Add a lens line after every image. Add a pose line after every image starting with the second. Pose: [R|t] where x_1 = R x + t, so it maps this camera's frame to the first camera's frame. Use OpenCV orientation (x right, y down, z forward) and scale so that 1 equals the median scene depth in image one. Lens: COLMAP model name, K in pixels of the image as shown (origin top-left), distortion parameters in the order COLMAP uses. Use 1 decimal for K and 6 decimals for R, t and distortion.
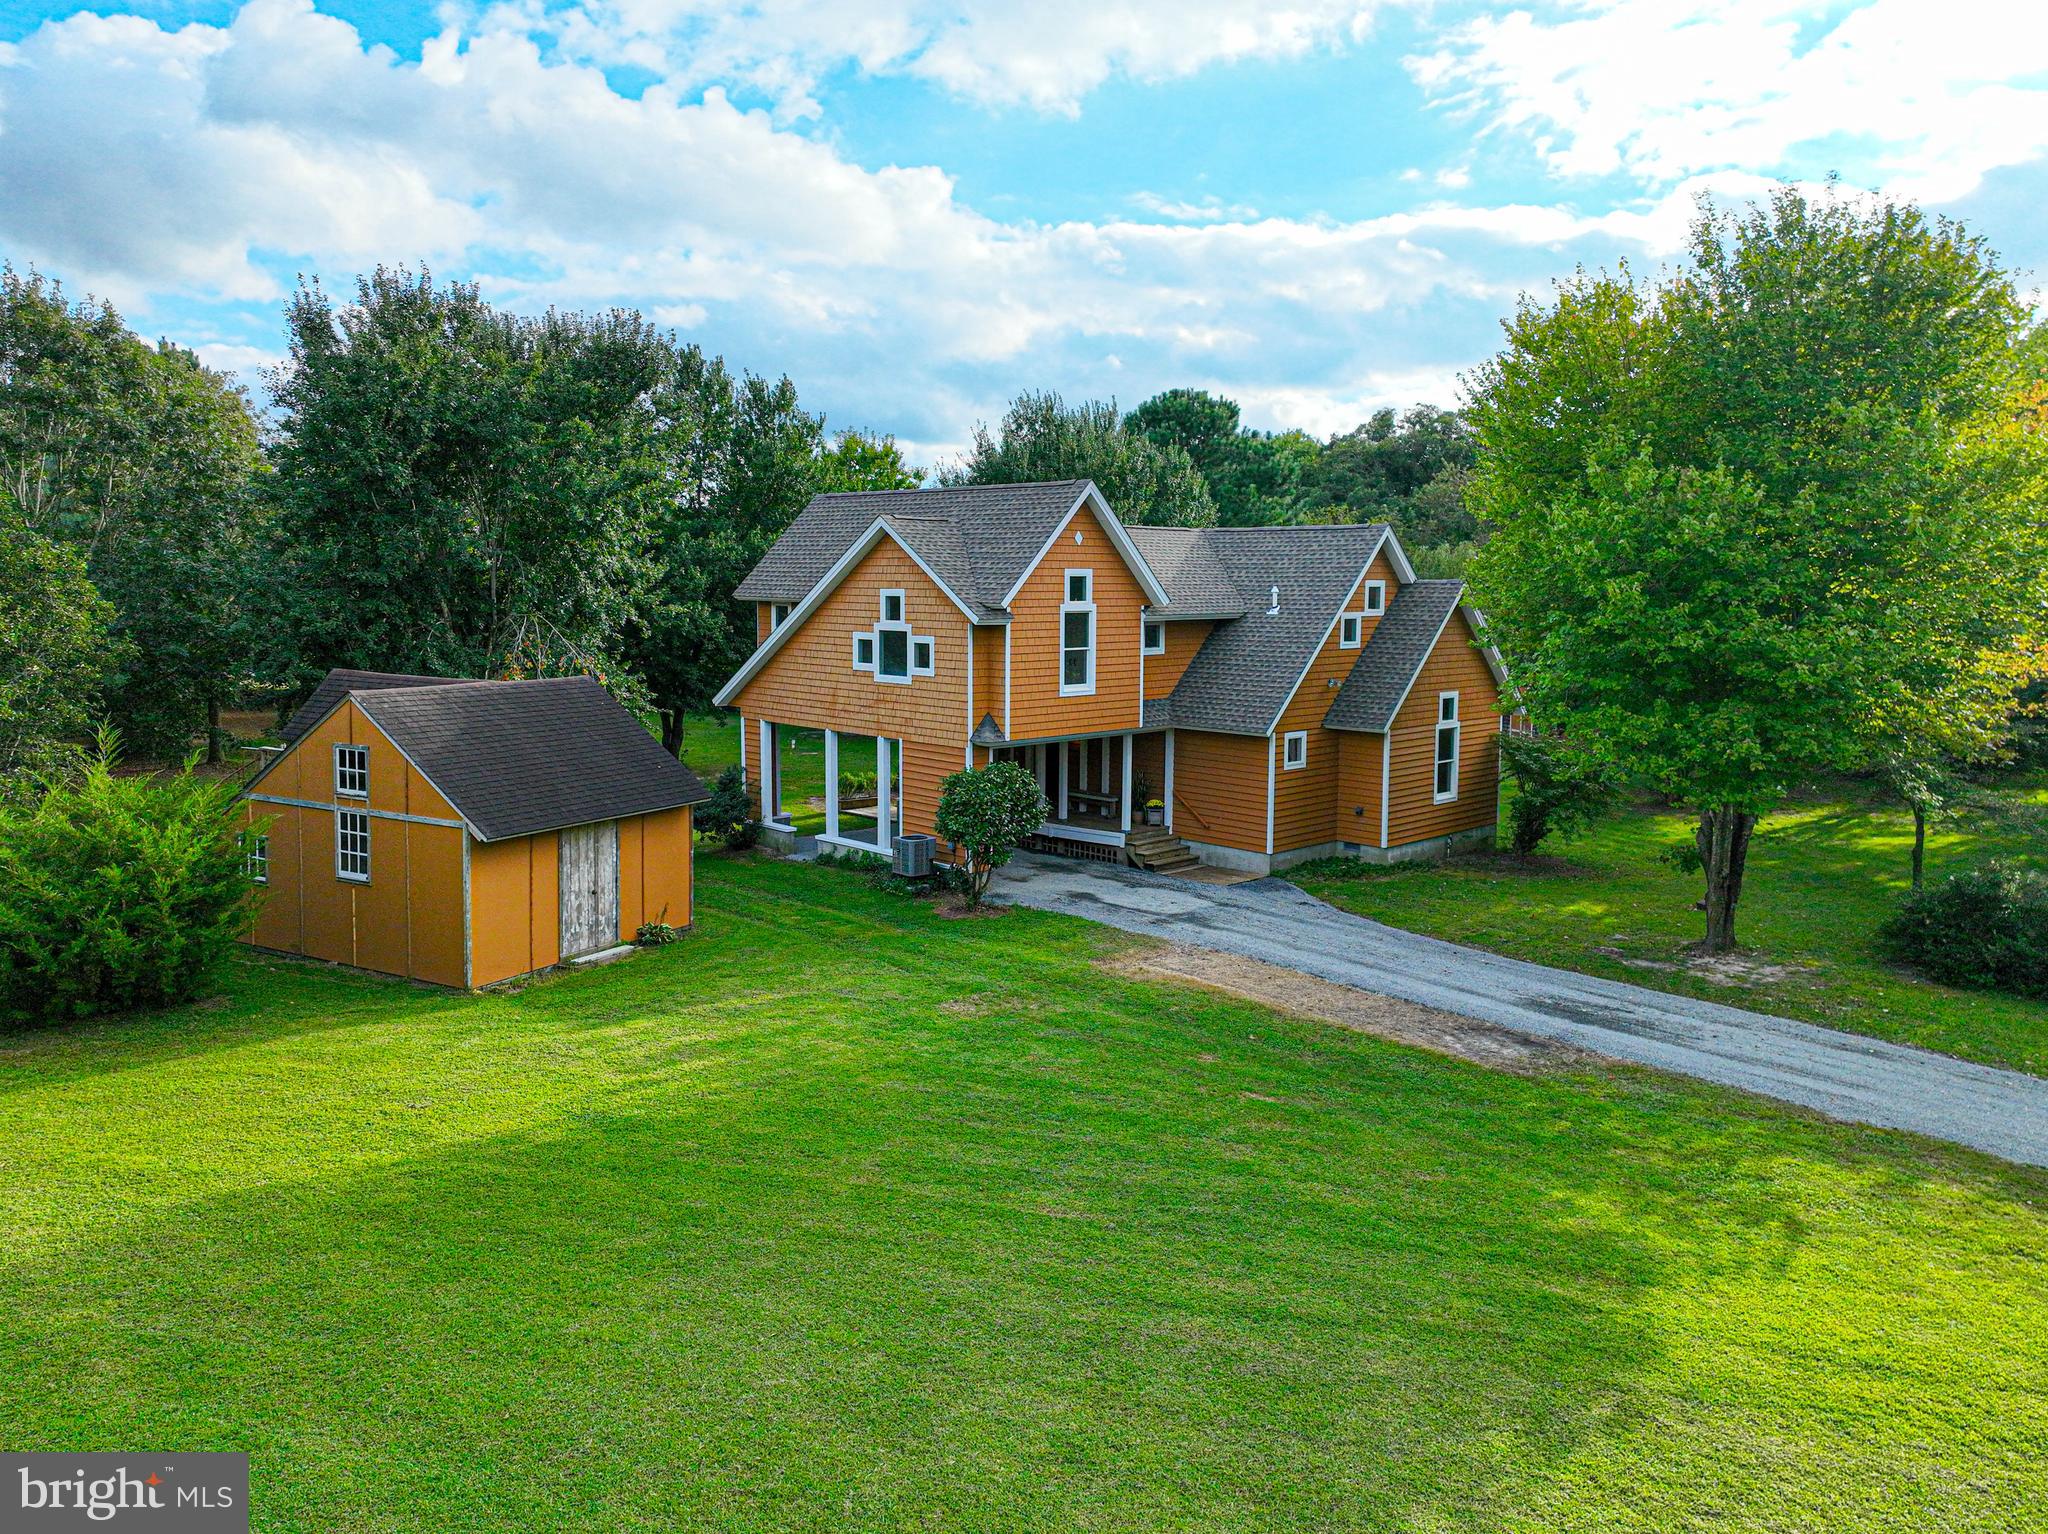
lens RADIAL K [[1467.6, 0, 1022.0], [0, 1467.6, 688.3], [0, 0, 1]] dist [0.005671, 0.000256]
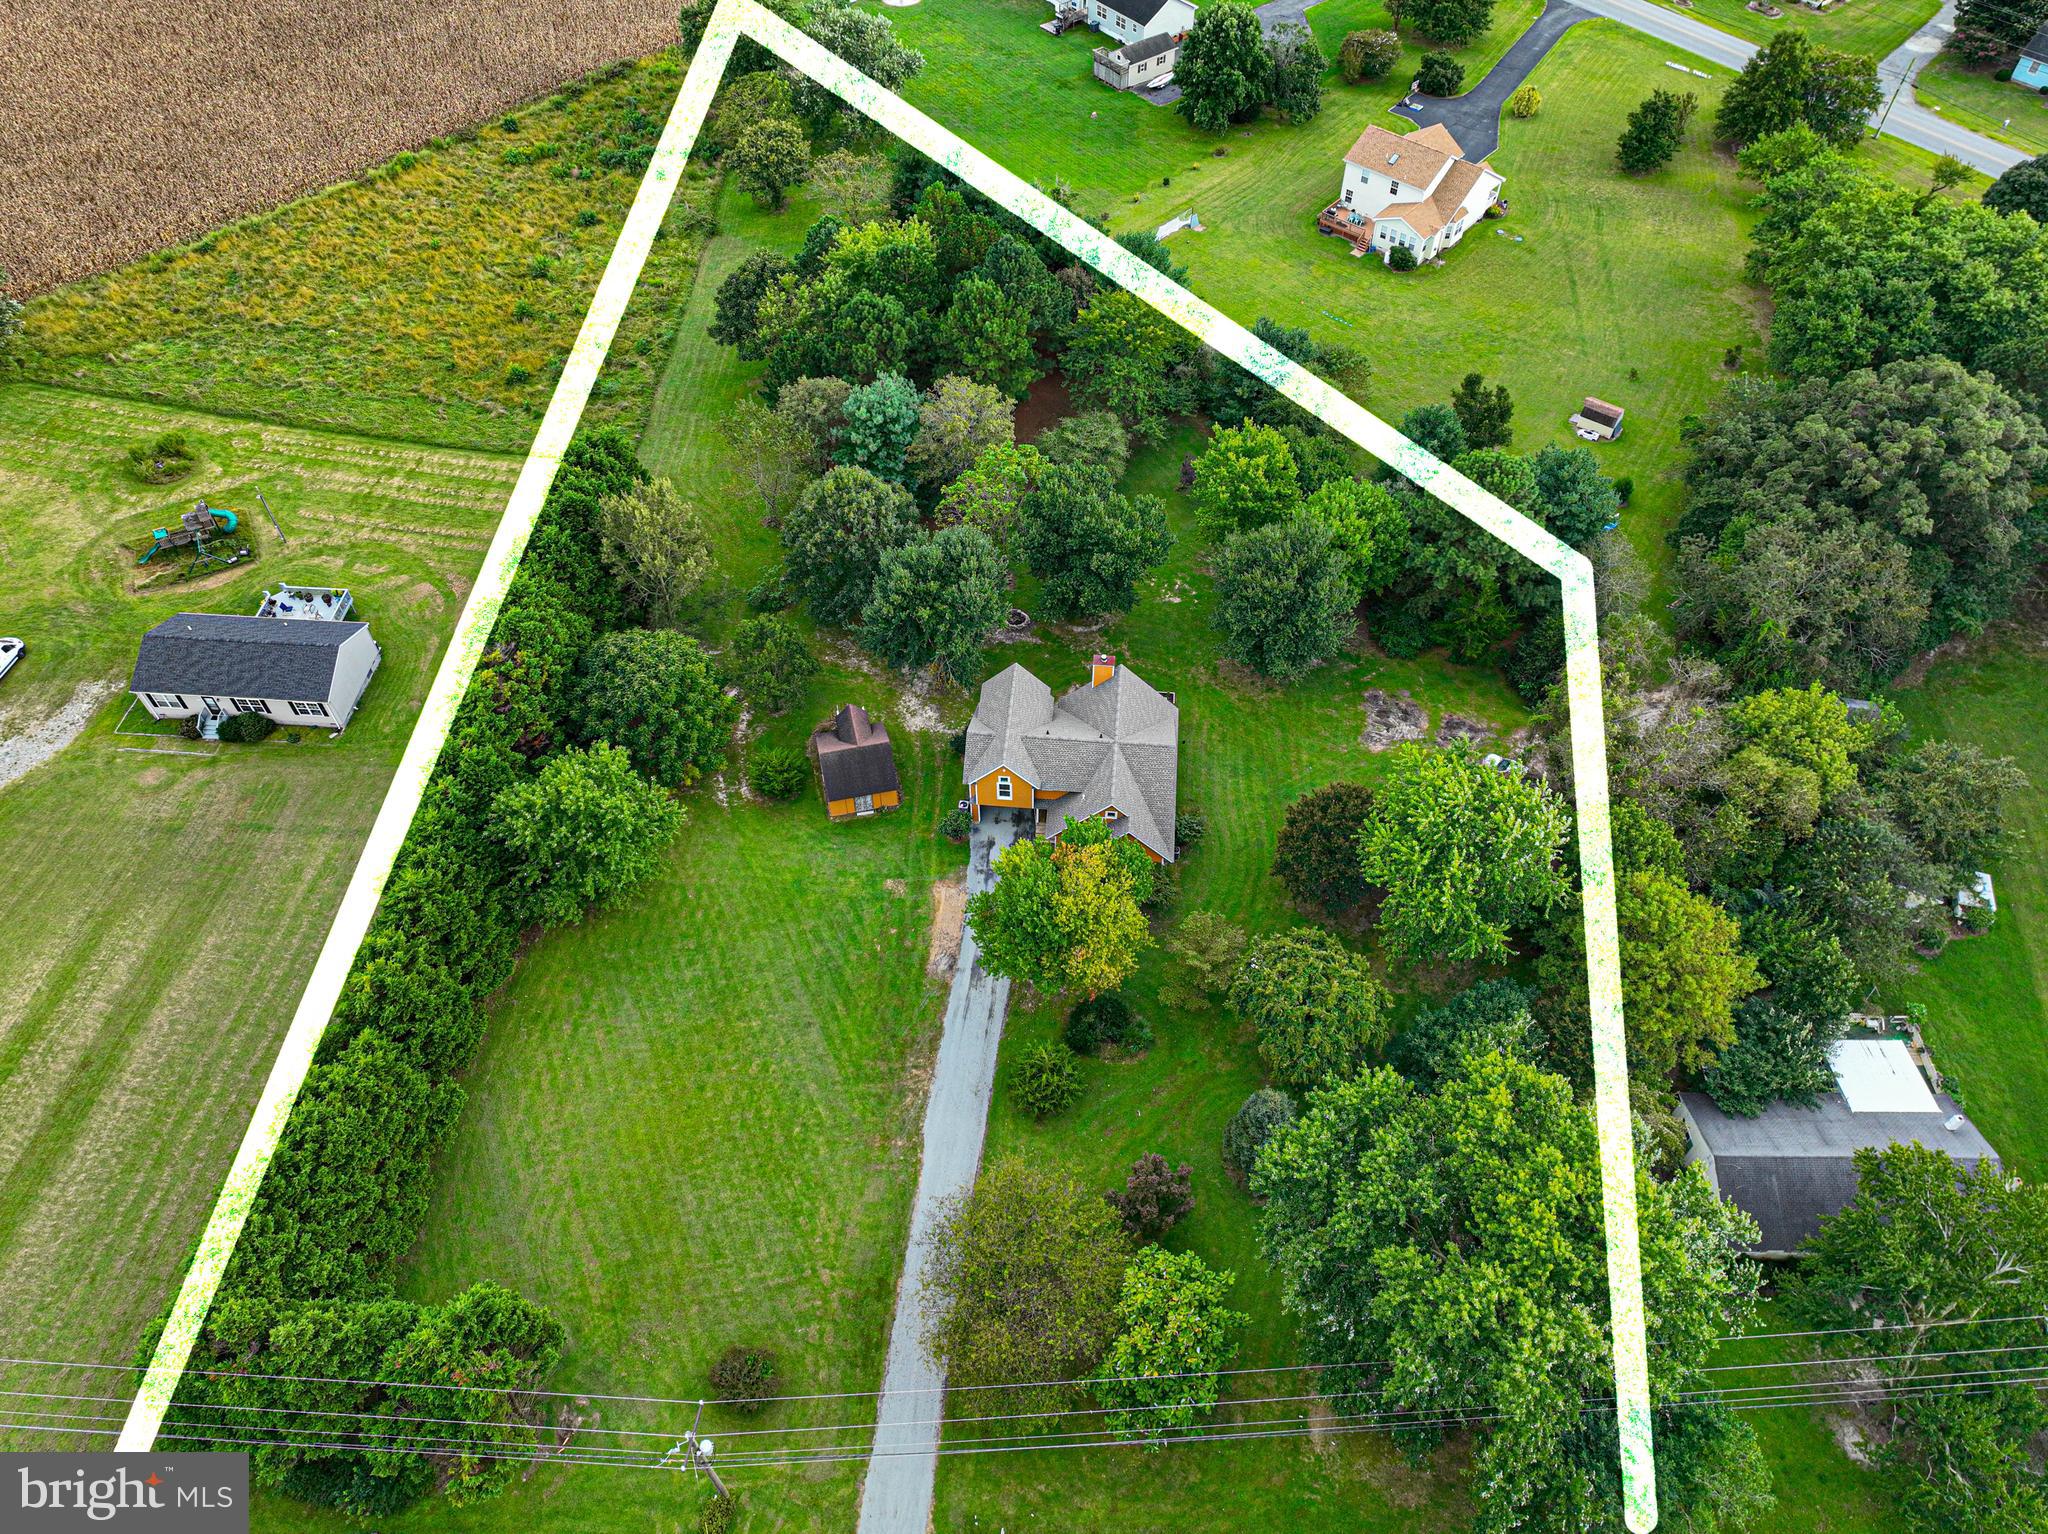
lens RADIAL K [[1428.6, 0, 1024.0], [0, 1428.6, 767.0], [0, 0, 1]] dist [0.007135, -0.000472]
pose [[0.655234, 0.579260, -0.484898, 1.825797], [-0.050280, 0.673905, 0.737105, -2.790059], [0.753751, -0.458596, 0.470691, -0.544424]]
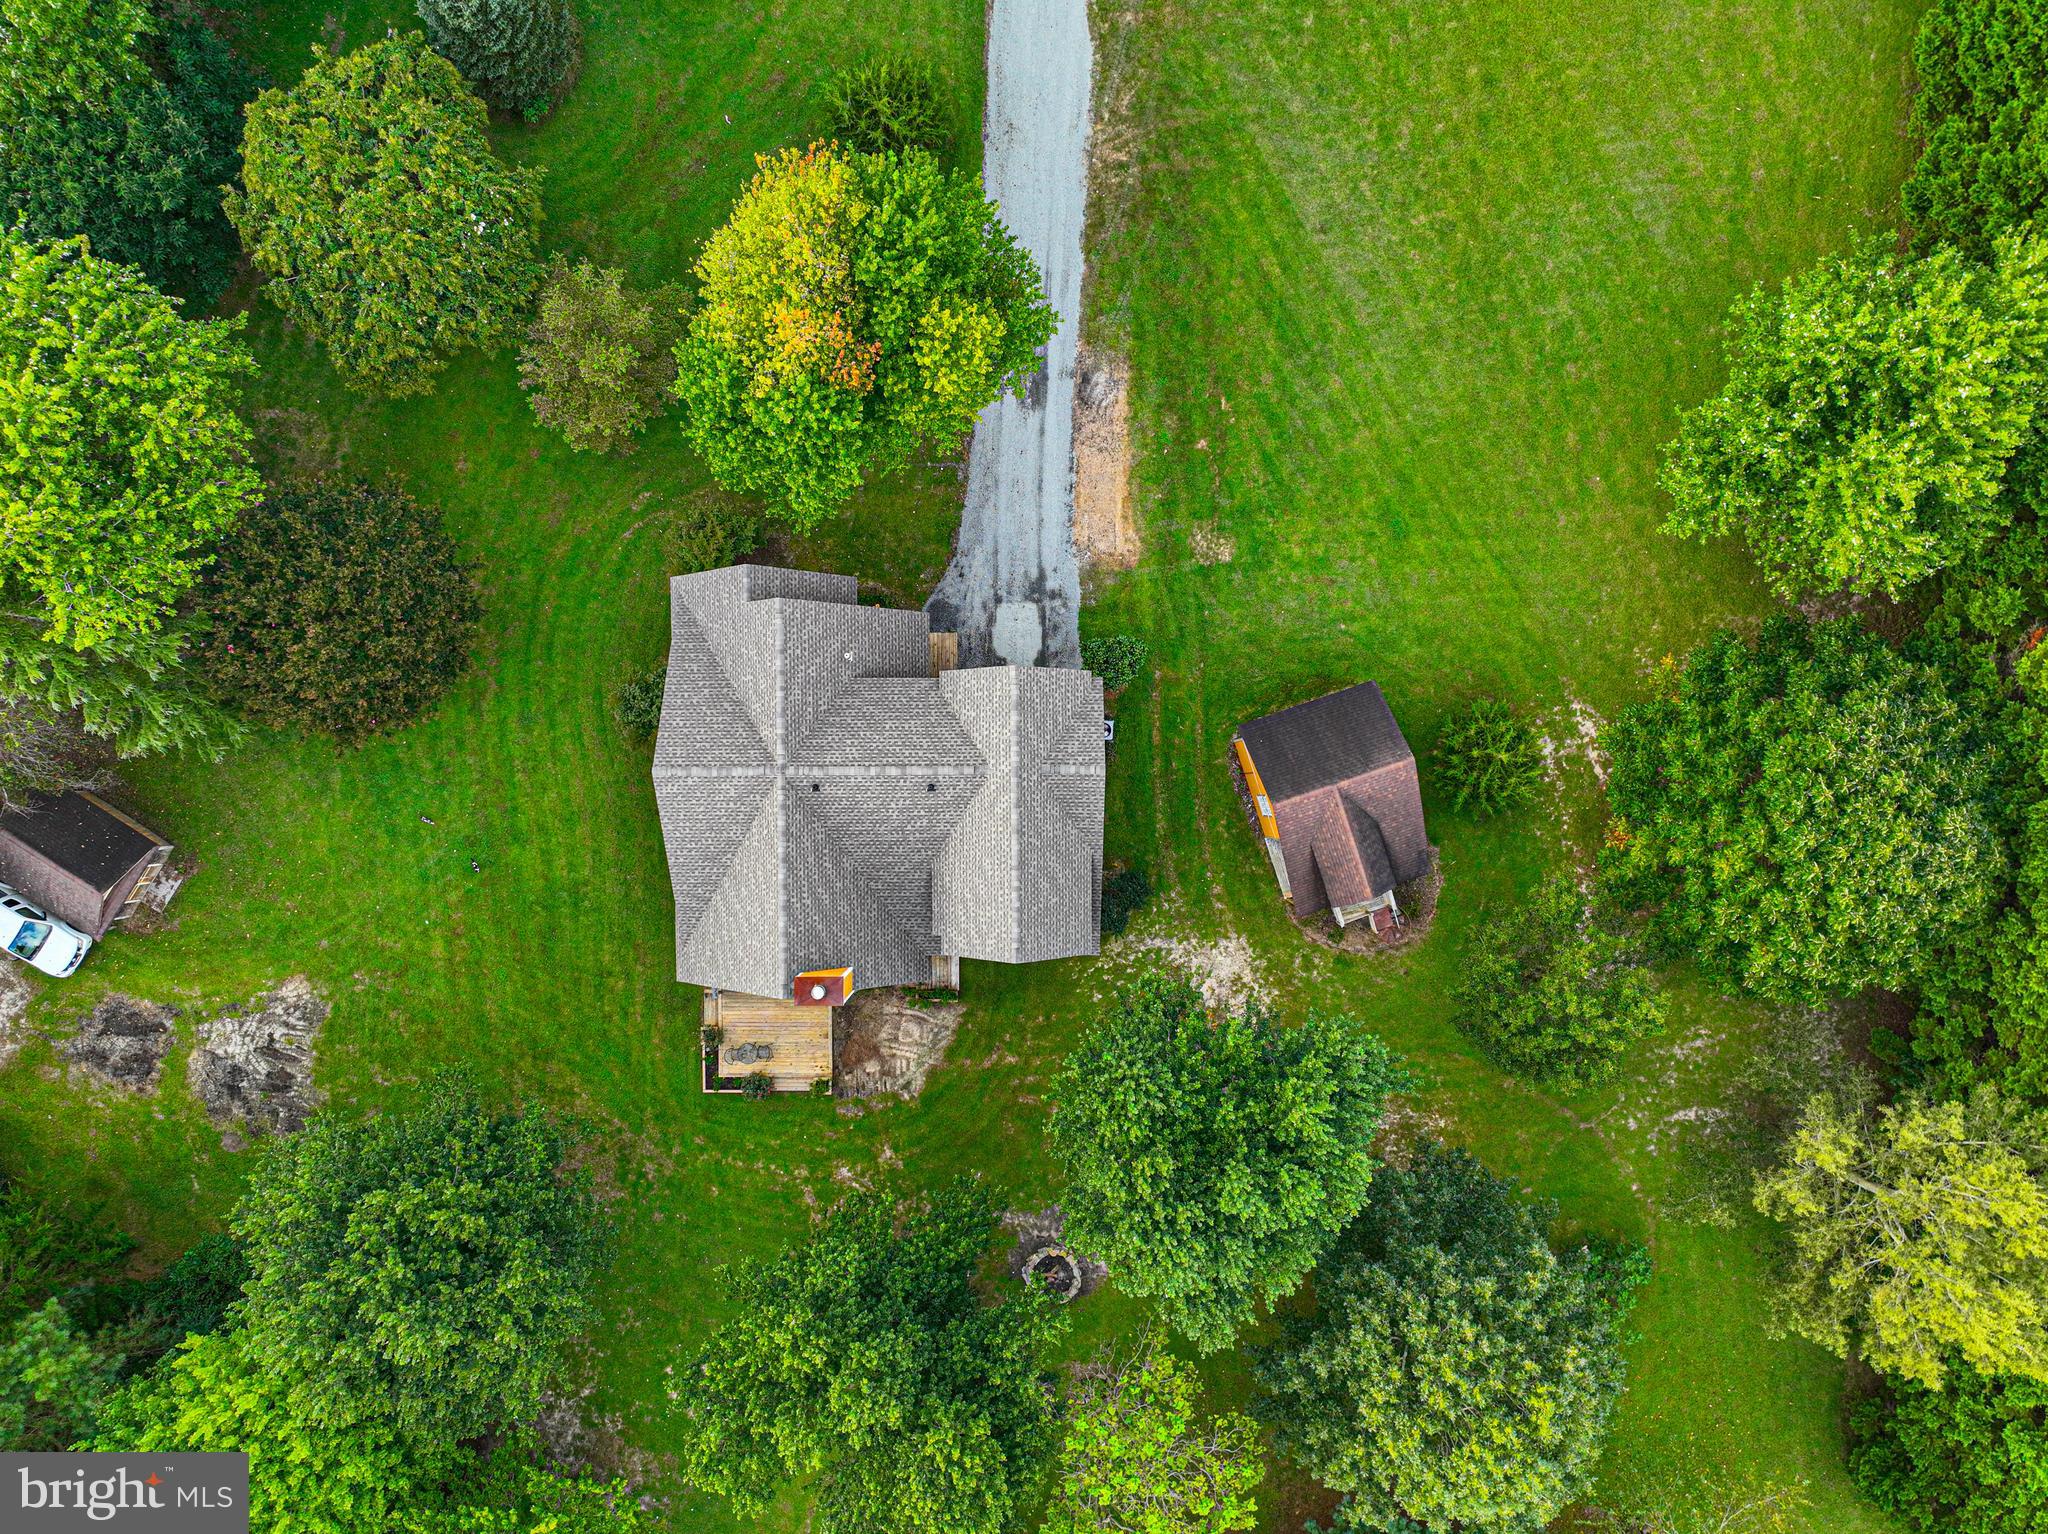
lens RADIAL K [[1489.4, 0, 1025.9], [0, 1489.4, 869.6], [0, 0, 1]] dist [0.009532, 0.001299]
pose [[-0.723618, -0.688736, -0.044944, -0.044242], [0.046362, -0.113474, 0.992459, -1.908583], [-0.688642, 0.716078, 0.114043, 1.070600]]
